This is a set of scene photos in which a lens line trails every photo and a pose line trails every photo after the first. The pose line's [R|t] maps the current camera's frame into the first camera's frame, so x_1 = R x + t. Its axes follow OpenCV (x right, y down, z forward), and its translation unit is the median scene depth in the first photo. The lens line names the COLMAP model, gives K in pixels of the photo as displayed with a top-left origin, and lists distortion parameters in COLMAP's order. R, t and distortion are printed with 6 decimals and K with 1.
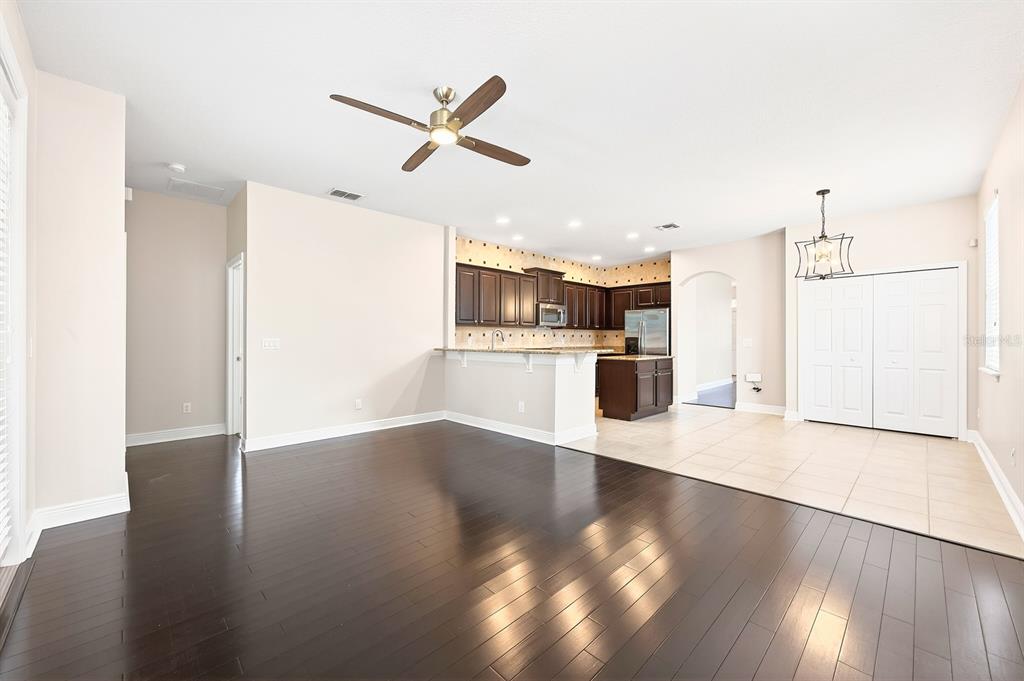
lens RADIAL K [[408.9, 0, 517.8], [0, 408.9, 338.5], [0, 0, 1]] dist [0.016409, 0.000152]
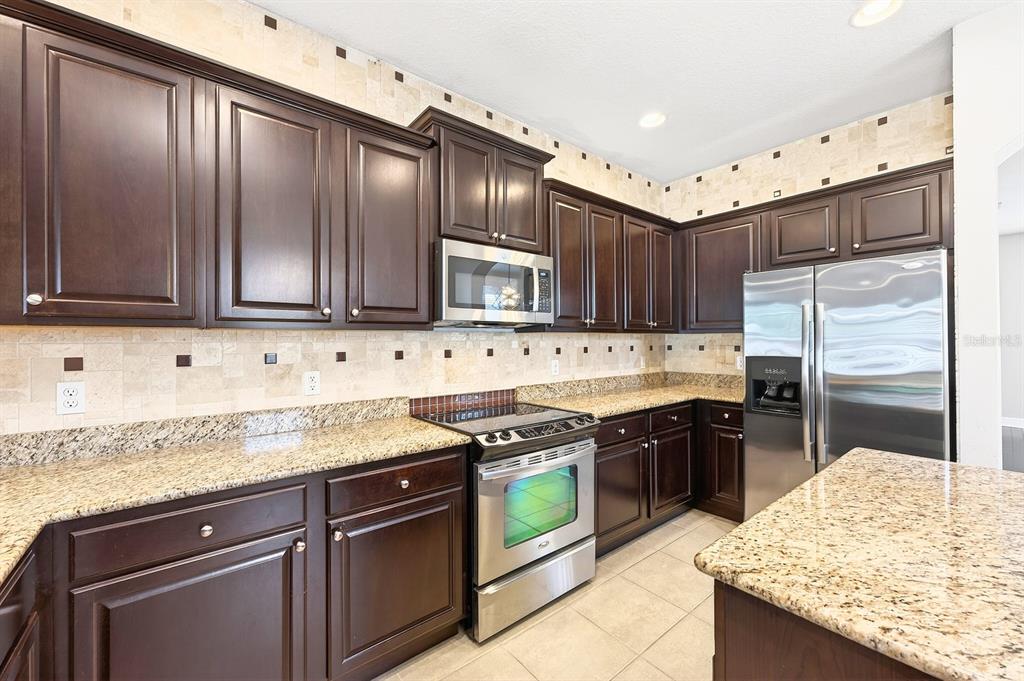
lens RADIAL K [[402.2, 0, 510.1], [0, 402.2, 338.7], [0, 0, 1]] dist [0.000642, 0.000565]
pose [[0.993500, -0.007071, -0.113608, 0.120191], [0.006644, 0.999969, -0.004142, -0.017174], [0.113634, 0.003360, 0.993517, 0.699915]]
